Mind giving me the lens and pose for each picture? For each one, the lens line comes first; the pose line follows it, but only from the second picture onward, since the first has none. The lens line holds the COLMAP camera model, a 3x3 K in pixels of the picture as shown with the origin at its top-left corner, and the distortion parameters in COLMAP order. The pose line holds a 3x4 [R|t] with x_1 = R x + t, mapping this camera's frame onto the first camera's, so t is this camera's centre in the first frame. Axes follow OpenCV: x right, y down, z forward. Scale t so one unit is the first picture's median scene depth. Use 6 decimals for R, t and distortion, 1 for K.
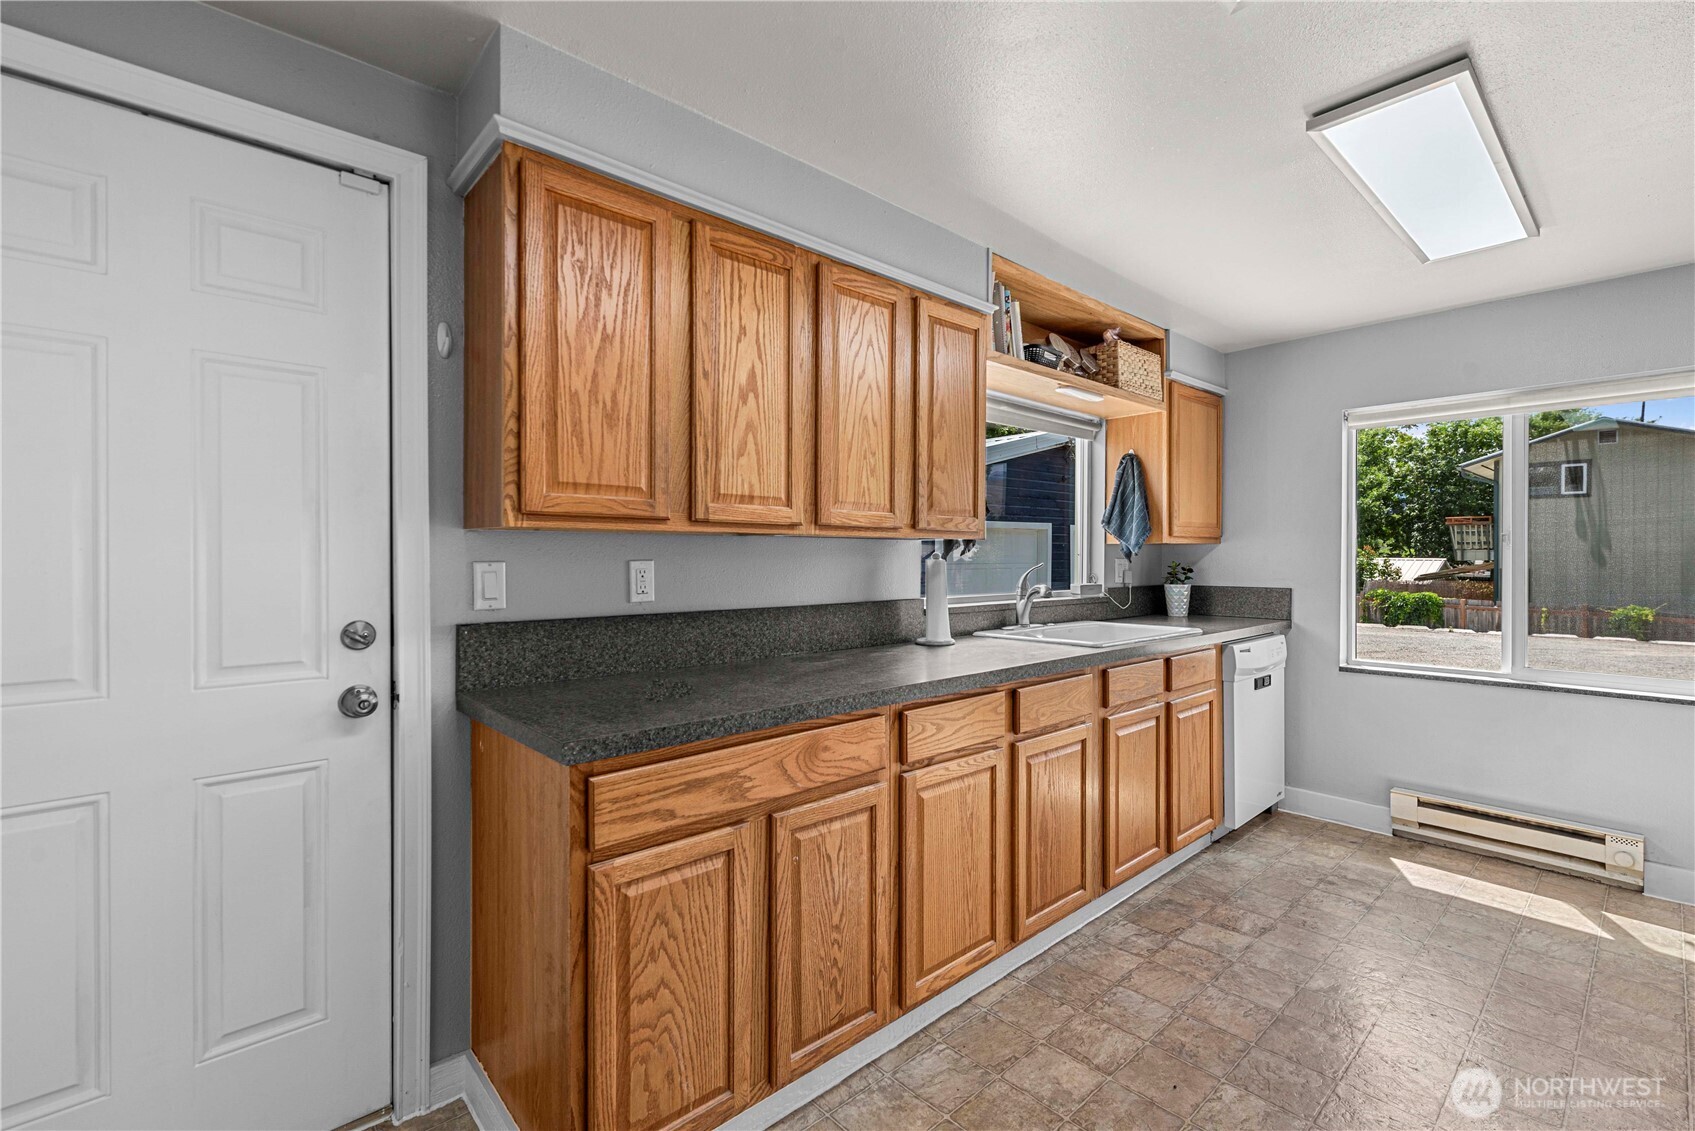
lens RADIAL K [[752.4, 0, 855.9], [0, 752.4, 557.3], [0, 0, 1]] dist [0.004112, 0.000399]
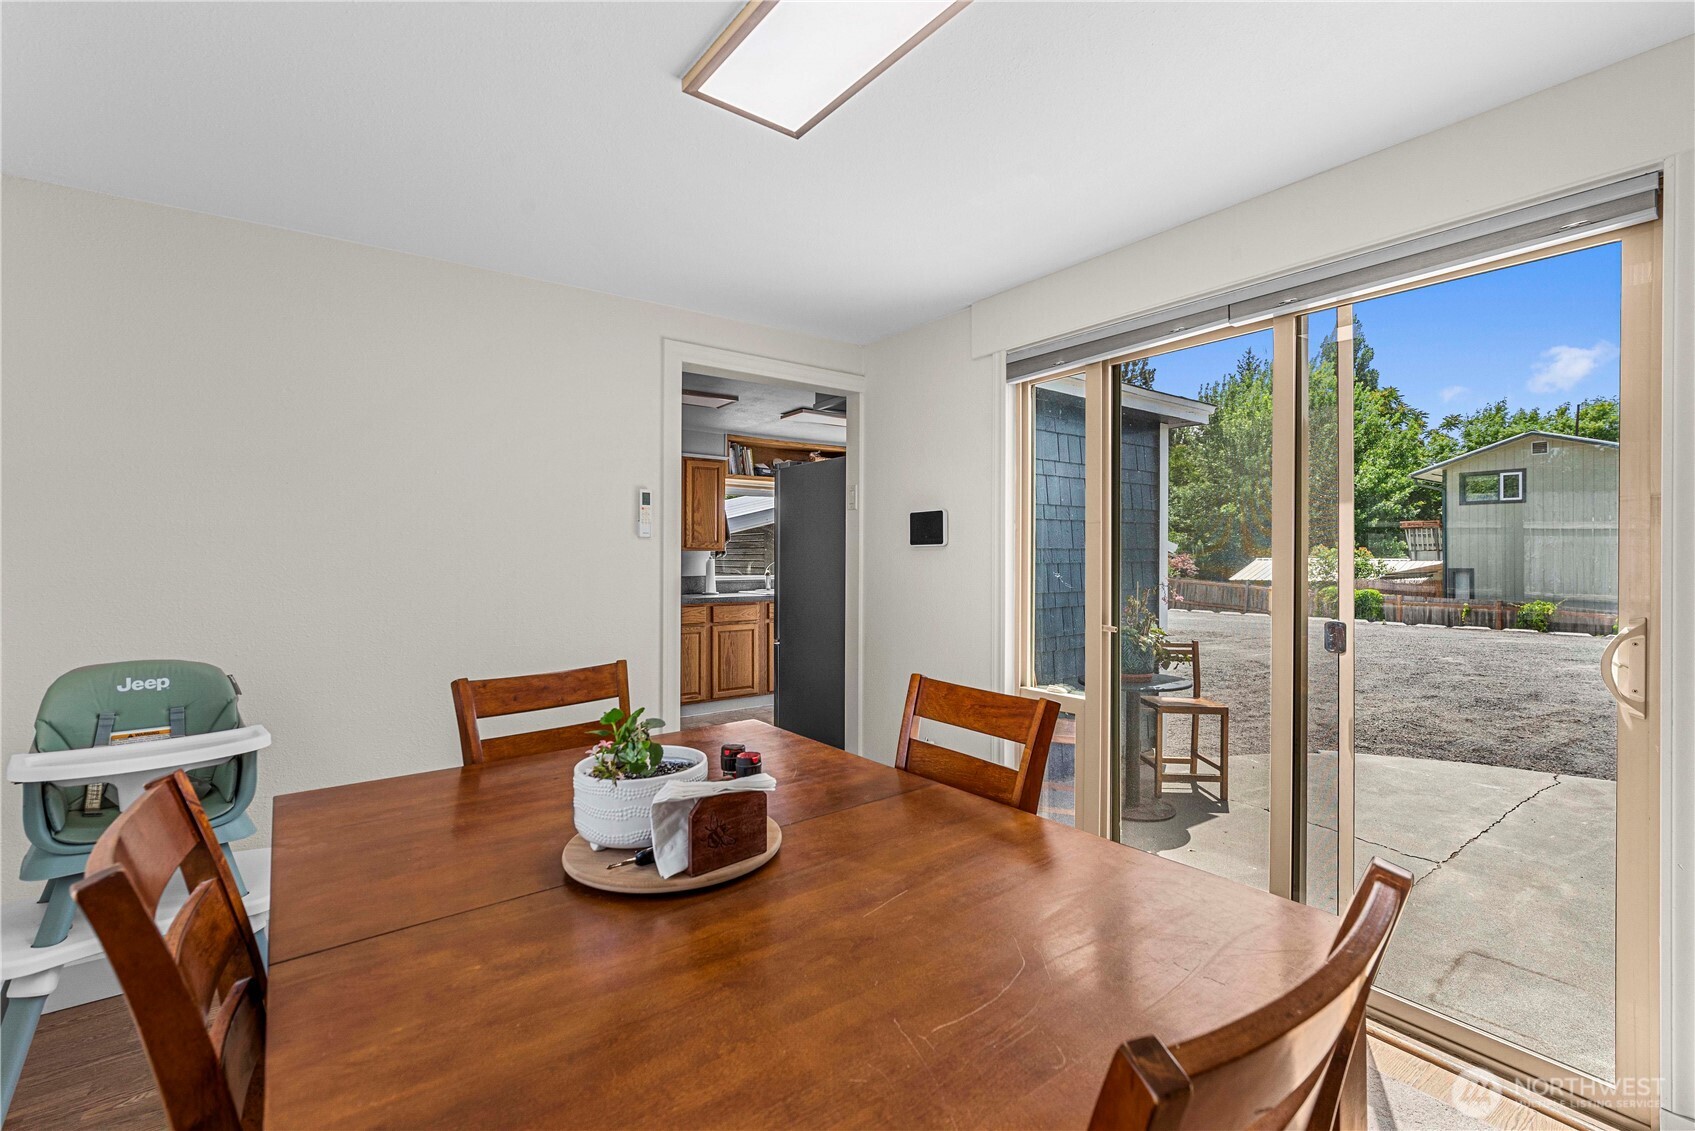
lens RADIAL K [[752.4, 0, 845.5], [0, 752.4, 560.5], [0, 0, 1]] dist [0.004112, 0.000399]
pose [[0.993339, -0.000895, -0.115223, 0.807531], [0.001163, 0.999997, 0.002264, 0.000719], [0.115221, -0.002383, 0.993337, -1.337479]]
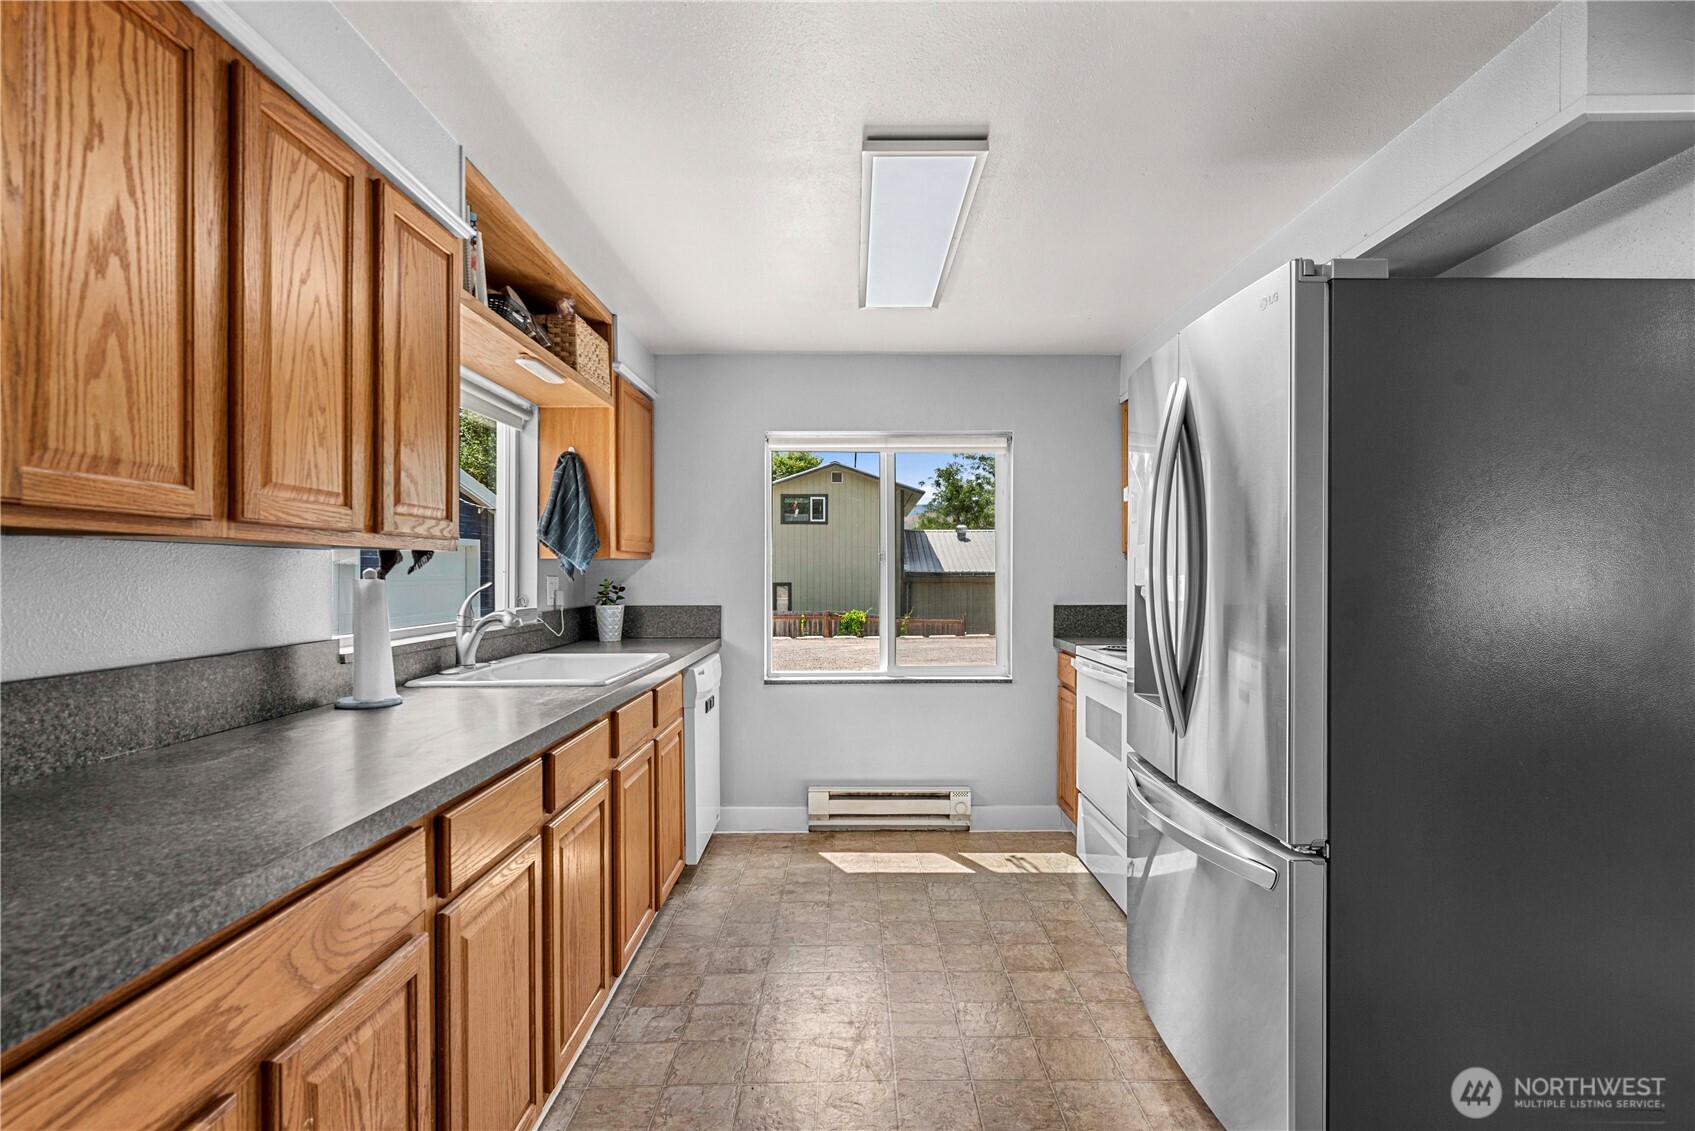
lens RADIAL K [[842.3, 0, 865.1], [0, 842.3, 572.7], [0, 0, 1]] dist [0.003446, -0.001623]
pose [[0.666505, -0.002630, 0.745496, -0.160071], [0.004006, 0.999992, -0.000054, -0.001268], [-0.745490, 0.003022, 0.666510, 0.167326]]
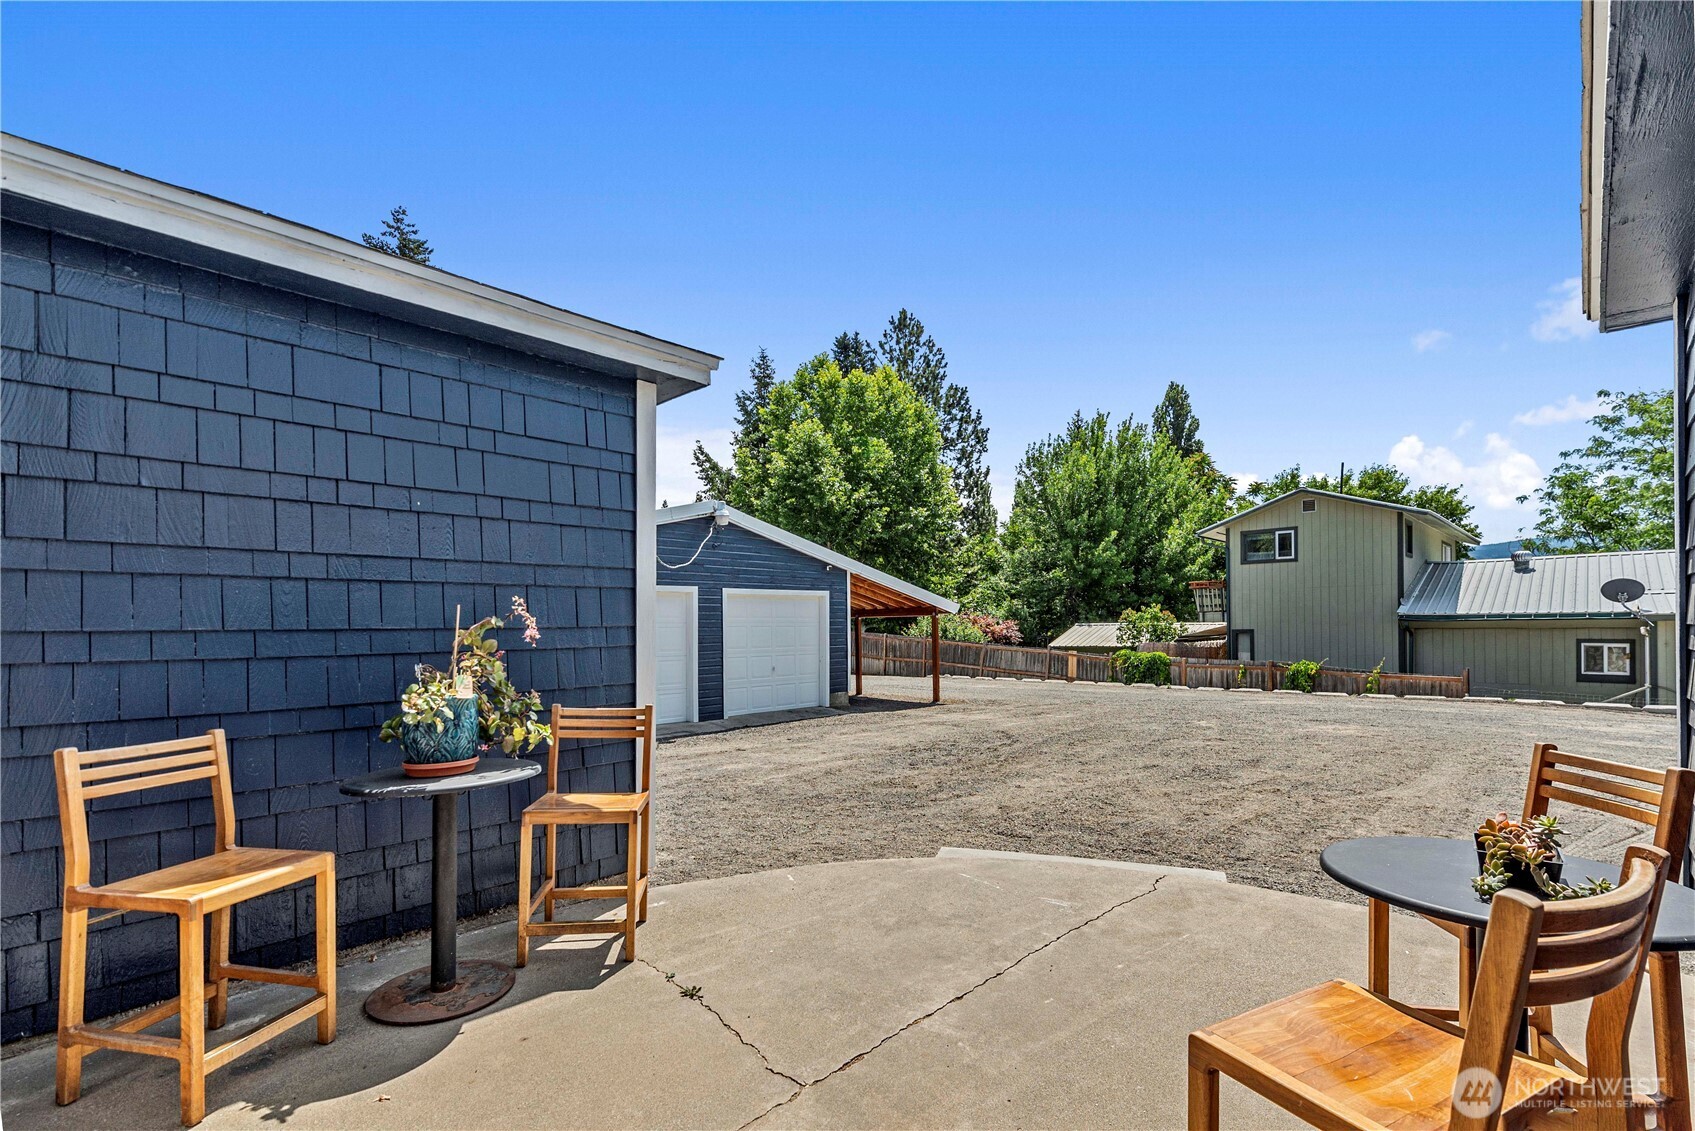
lens RADIAL K [[805.9, 0, 845.7], [0, 805.9, 639.0], [0, 0, 1]] dist [-0.000122, 0.000943]
pose [[0.997675, -0.010214, 0.067387, 1.684462], [0.009584, 0.999907, 0.009675, 0.085597], [-0.067480, -0.009007, 0.997680, -0.698893]]
